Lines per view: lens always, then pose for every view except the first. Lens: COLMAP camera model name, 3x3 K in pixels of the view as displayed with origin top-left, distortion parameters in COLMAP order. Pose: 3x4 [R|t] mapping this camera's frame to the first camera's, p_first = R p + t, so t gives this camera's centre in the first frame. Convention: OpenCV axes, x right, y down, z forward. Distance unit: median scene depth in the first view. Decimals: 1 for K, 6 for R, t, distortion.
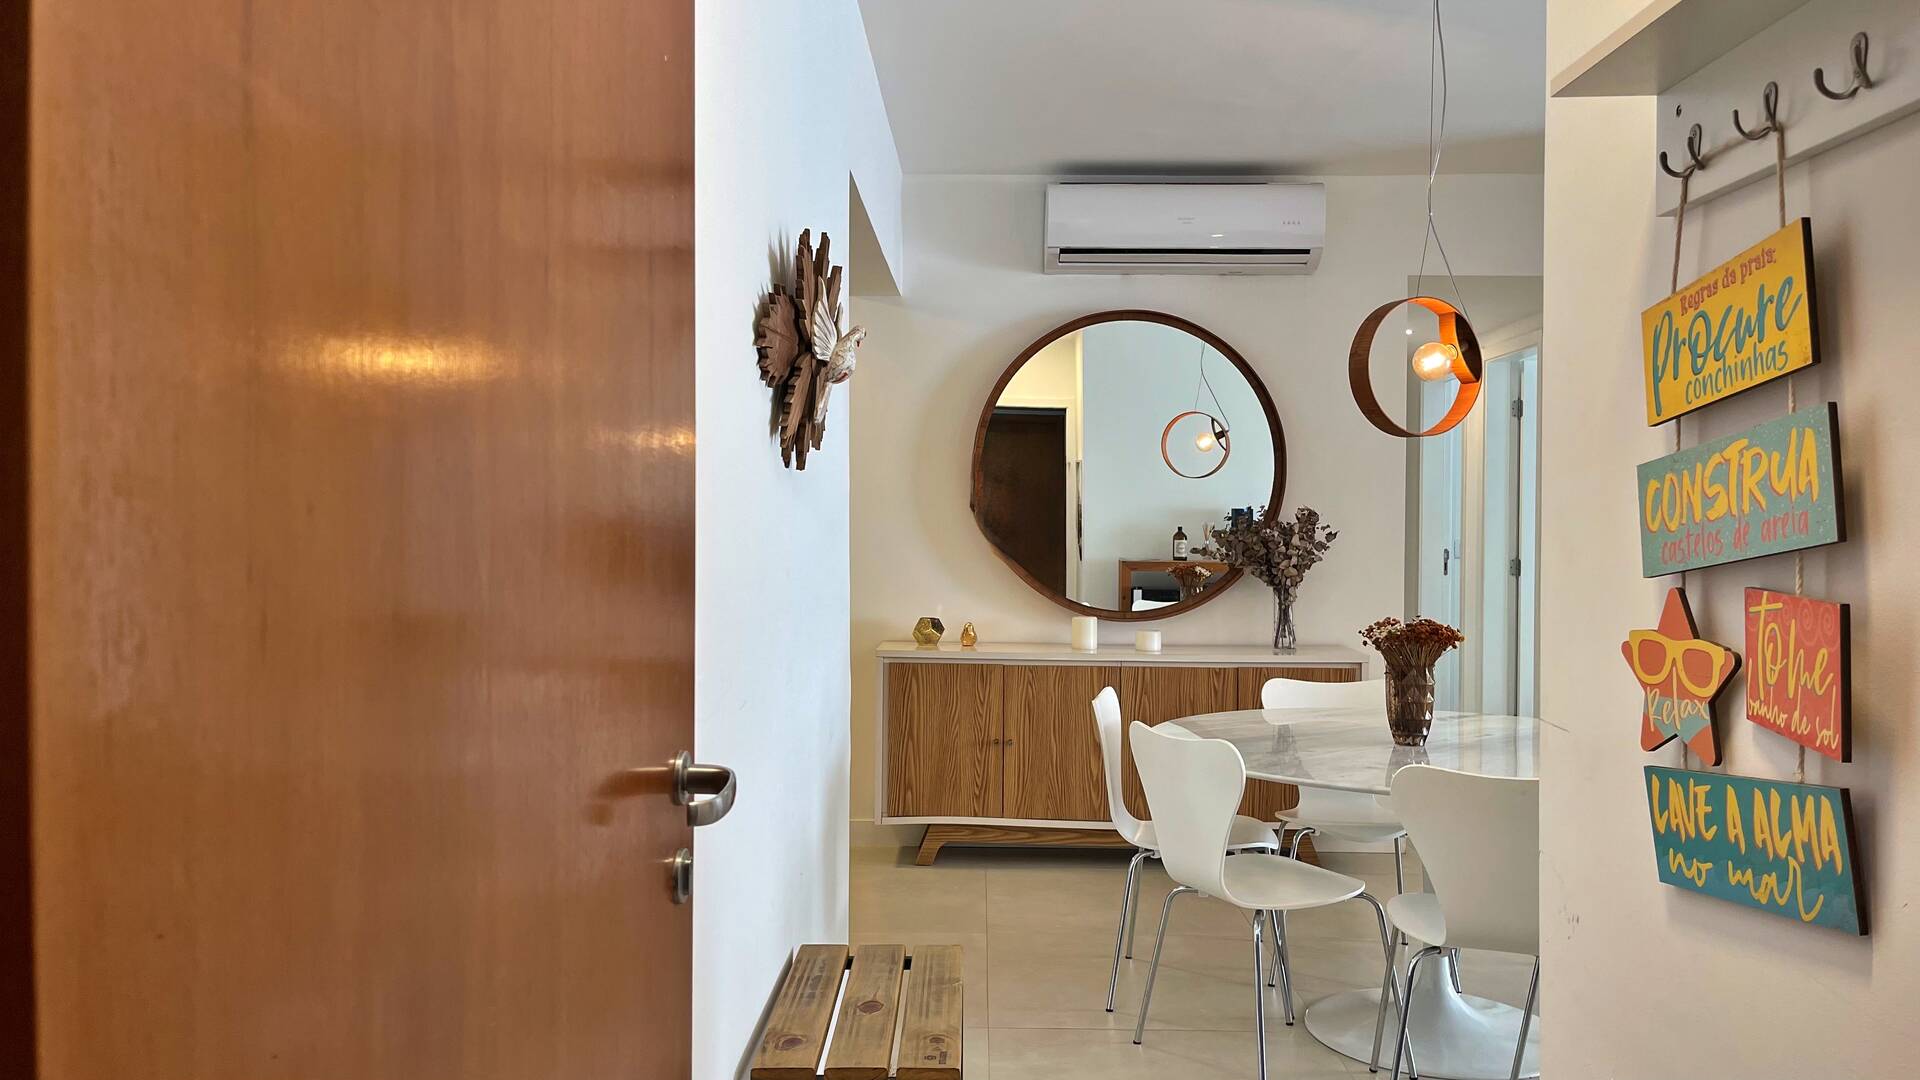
lens RADIAL K [[1477.9, 0, 910.6], [0, 1477.9, 525.2], [0, 0, 1]] dist [0.108387, -0.003490]
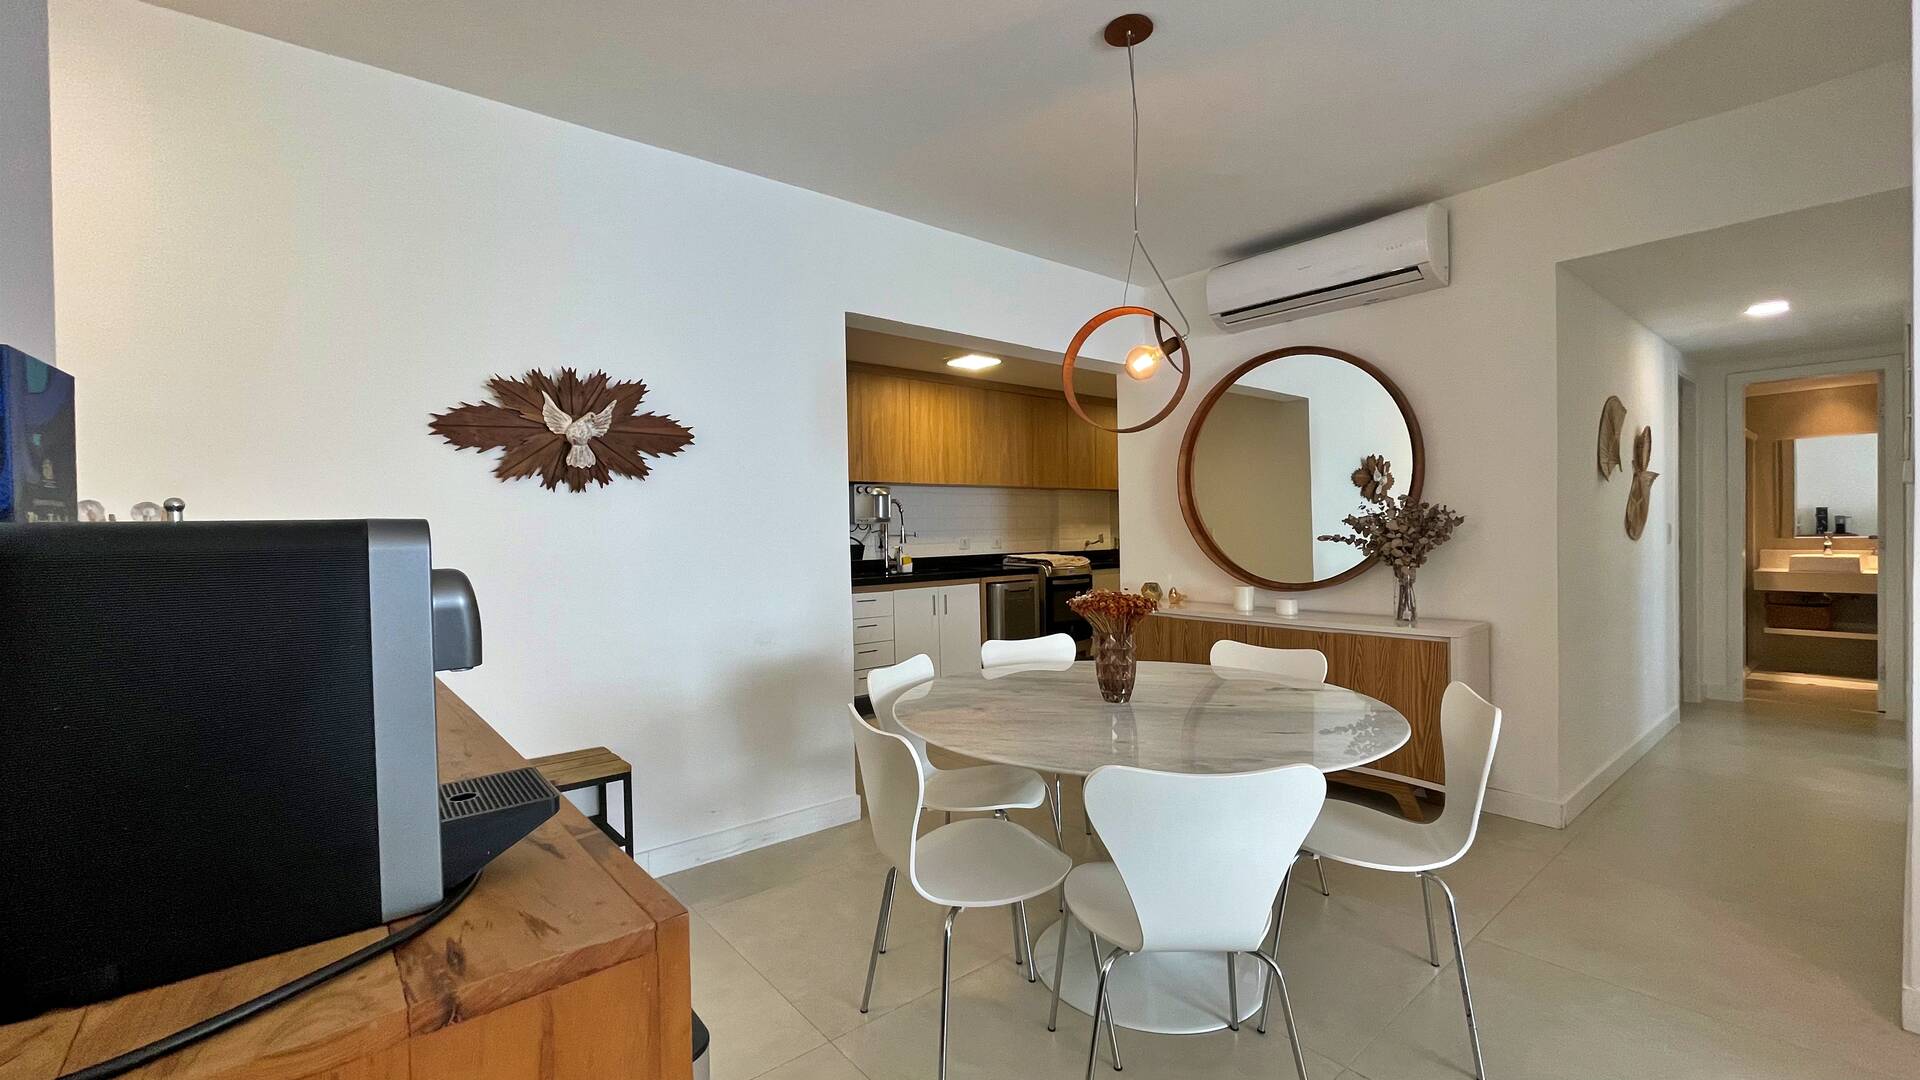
lens RADIAL K [[774.3, 0, 951.3], [0, 774.3, 540.1], [0, 0, 1]] dist [0.002762, -0.001891]
pose [[0.670752, -0.007315, -0.741646, 0.466089], [0.016574, 0.999849, 0.005128, 0.012880], [0.741497, -0.015732, 0.670772, 0.347494]]
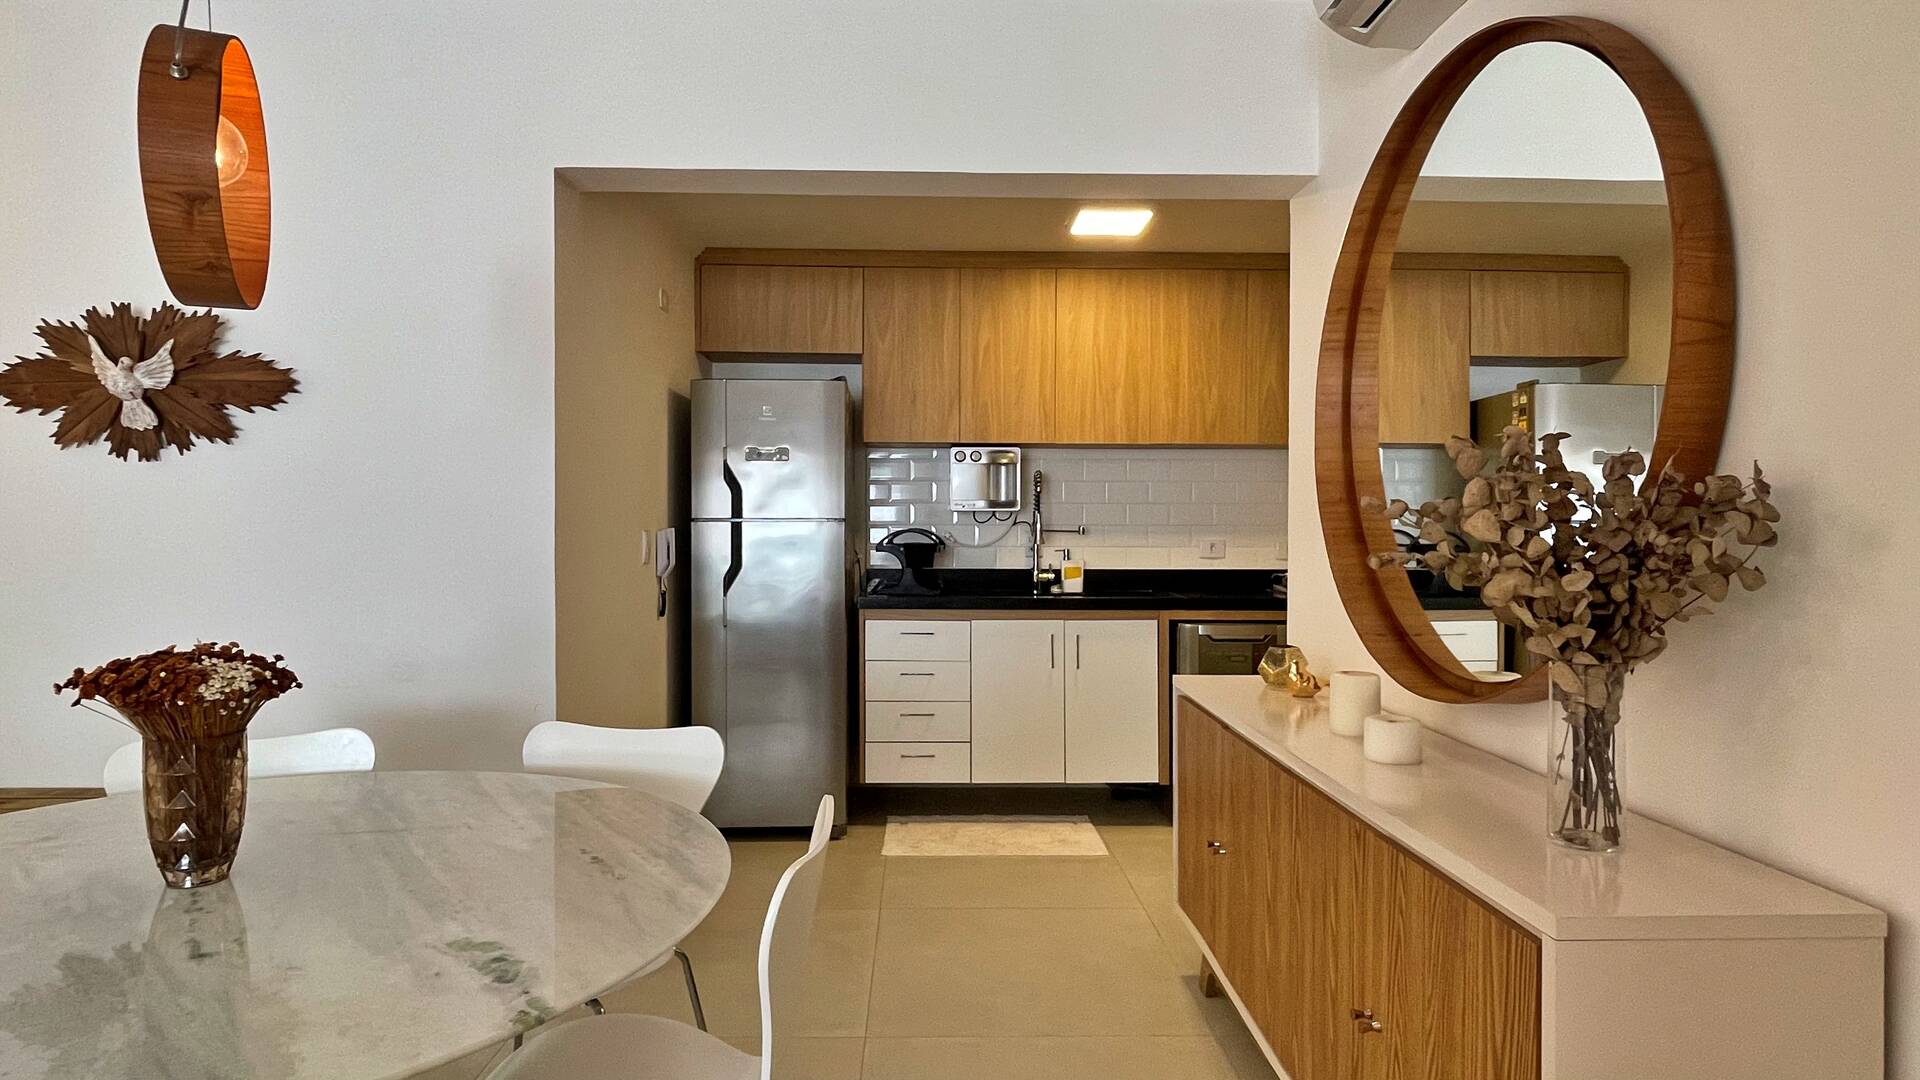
lens RADIAL K [[1048.7, 0, 955.3], [0, 1048.7, 548.7], [0, 0, 1]] dist [-0.000719, 0.000190]
pose [[0.080555, 0.016565, -0.996612, 0.491794], [-0.009498, 0.999829, 0.015851, 0.012449], [0.996705, 0.008189, 0.080699, 0.842011]]
